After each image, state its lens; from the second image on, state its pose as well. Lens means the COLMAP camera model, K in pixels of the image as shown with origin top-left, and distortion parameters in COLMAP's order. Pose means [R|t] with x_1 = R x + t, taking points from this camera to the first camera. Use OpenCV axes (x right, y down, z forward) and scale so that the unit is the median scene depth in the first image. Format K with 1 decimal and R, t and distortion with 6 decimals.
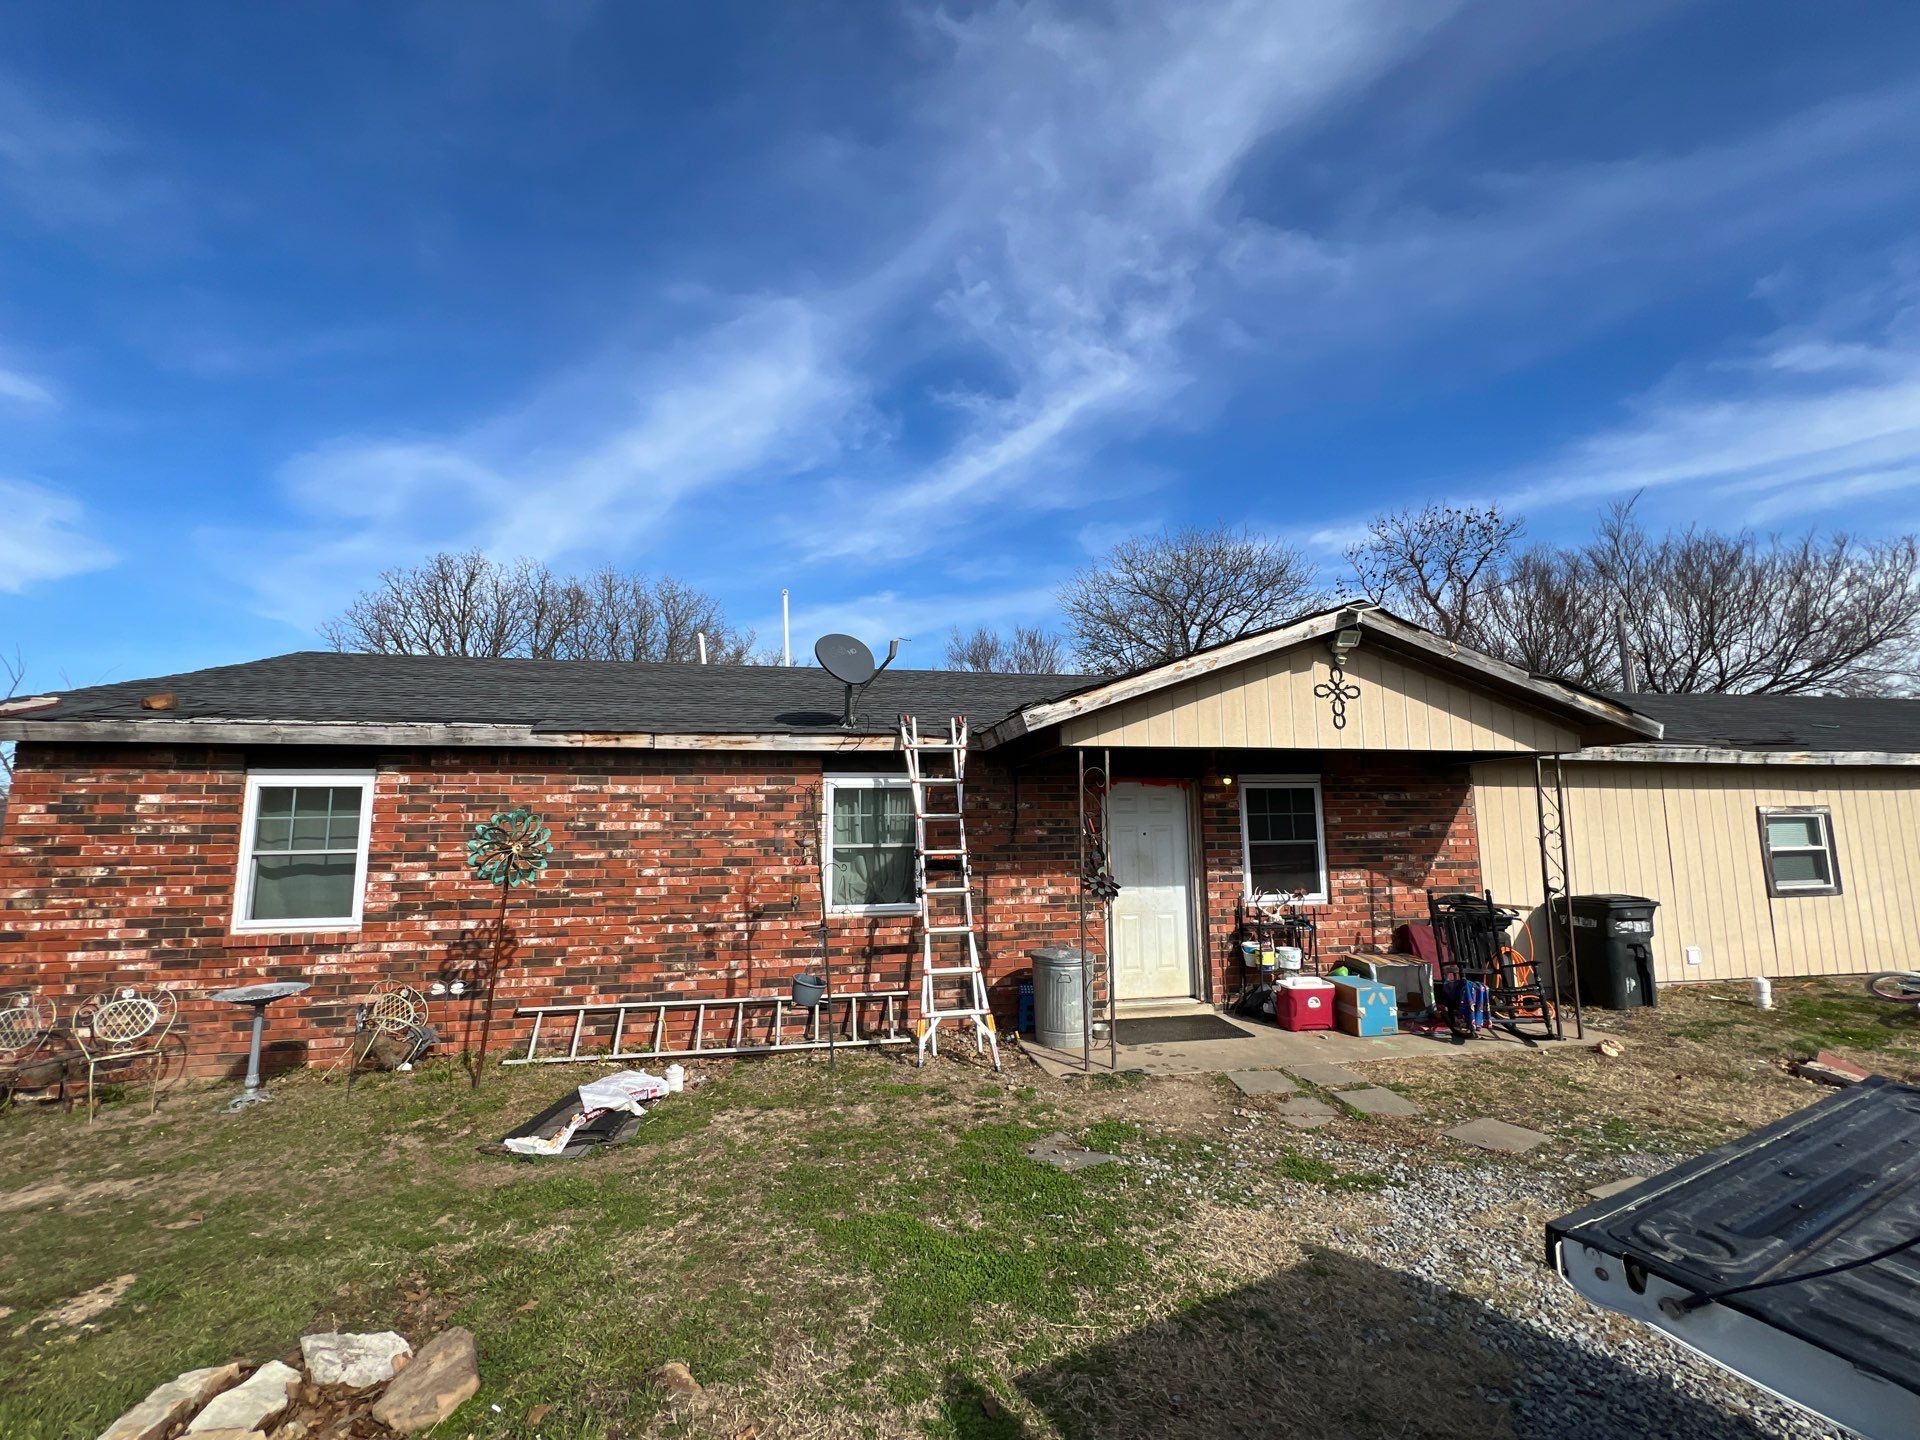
lens RADIAL K [[768.4, 0, 954.9], [0, 768.4, 734.7], [0, 0, 1]] dist [-0.001060, -0.000050]
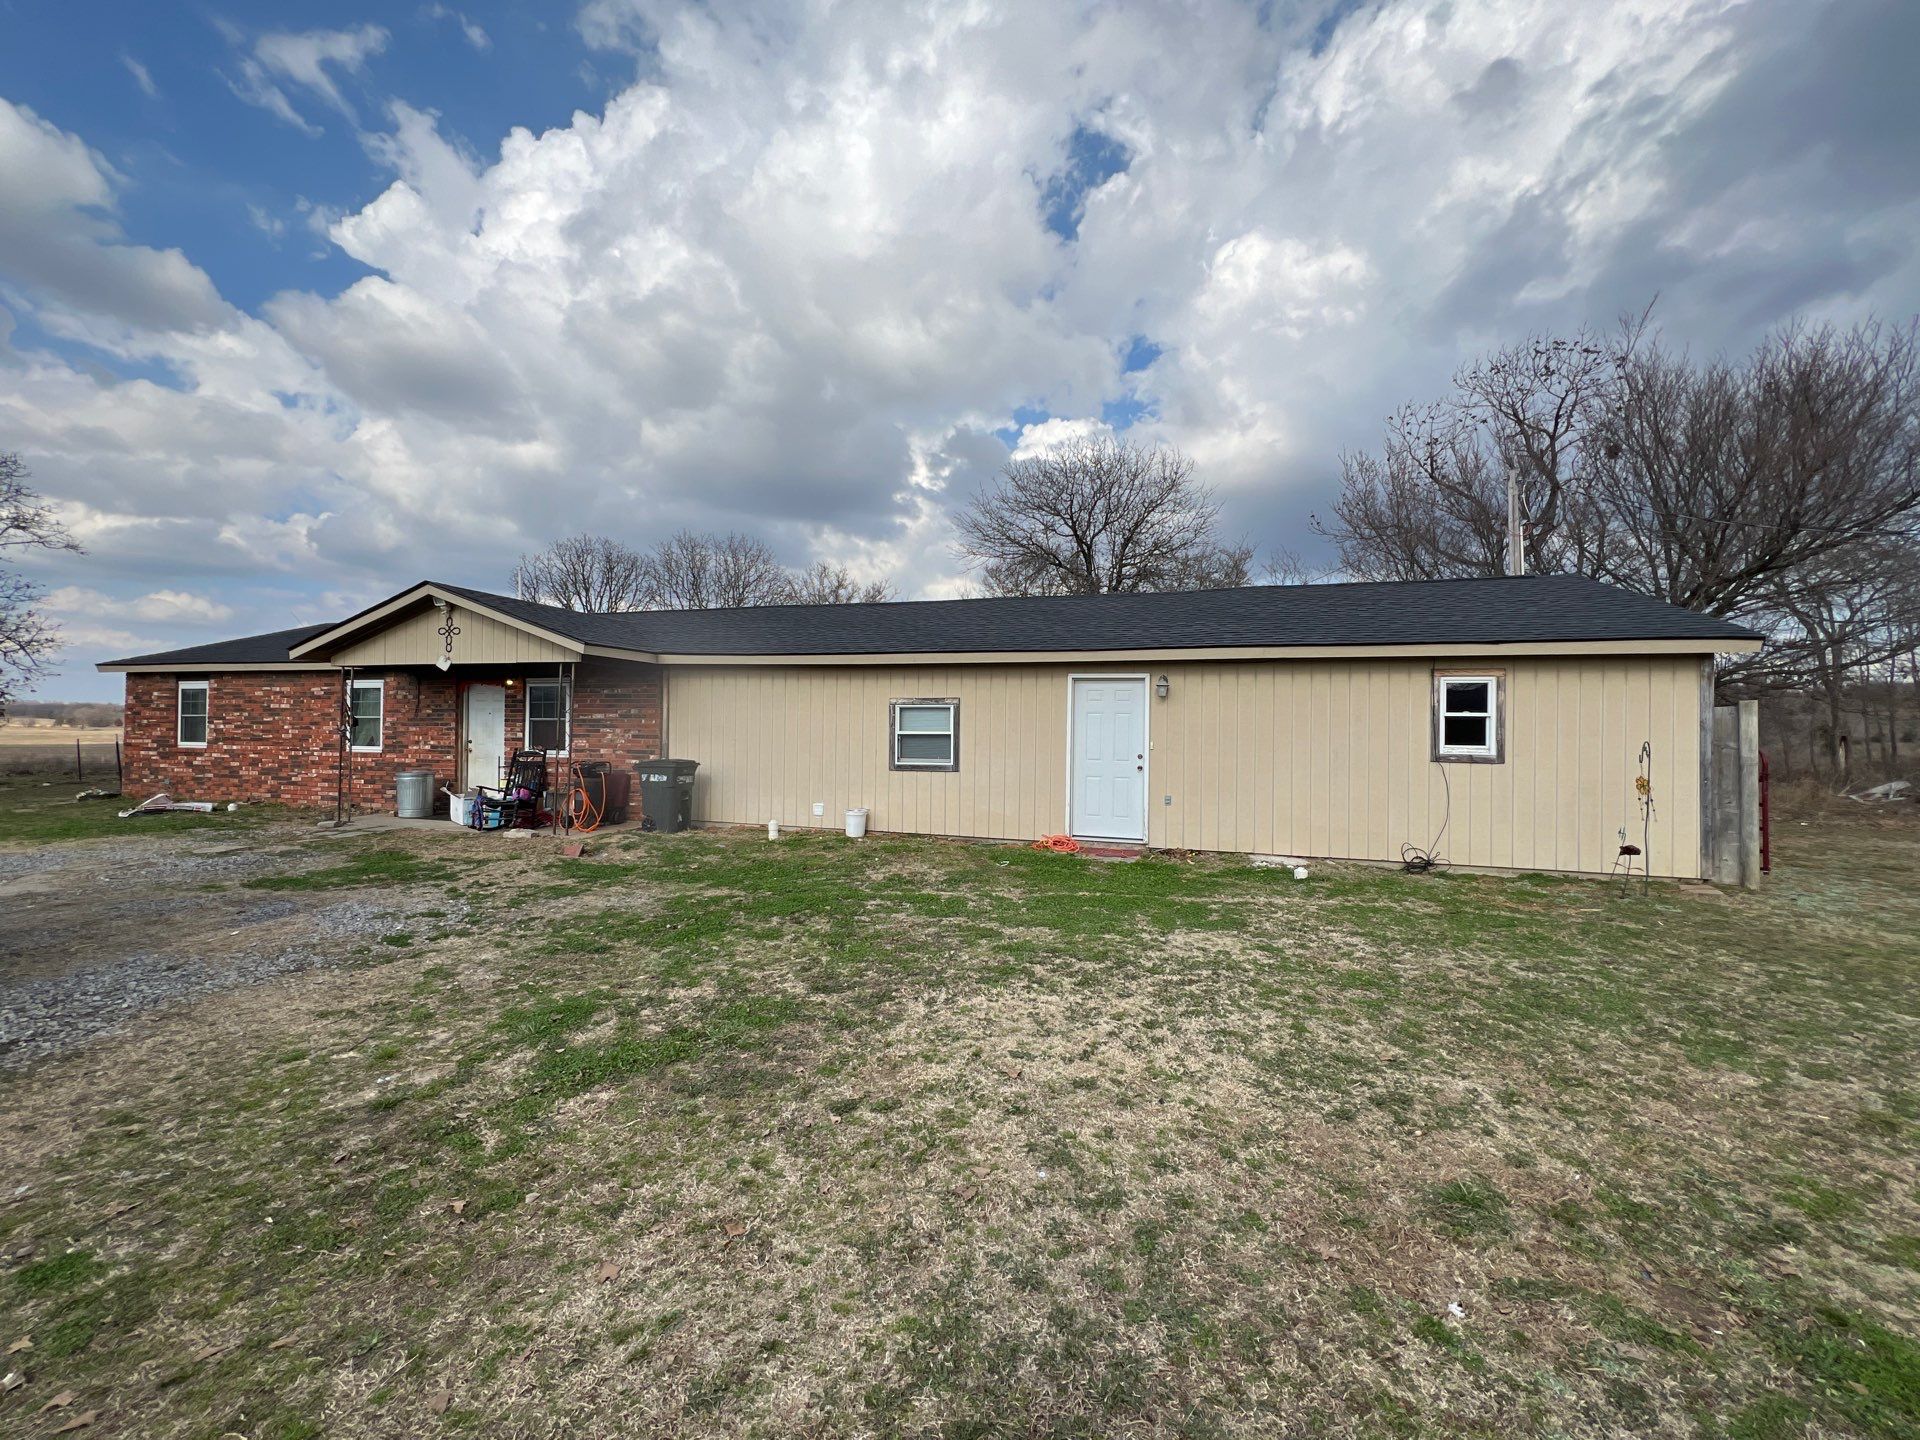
lens RADIAL K [[768.4, 0, 1047.8], [0, 768.4, 702.0], [0, 0, 1]] dist [-0.001060, -0.000050]
pose [[0.894625, 0.002370, -0.446811, 2.391689], [0.039929, 0.995561, 0.085228, 0.008780], [0.445030, -0.094087, 0.890559, 0.029819]]
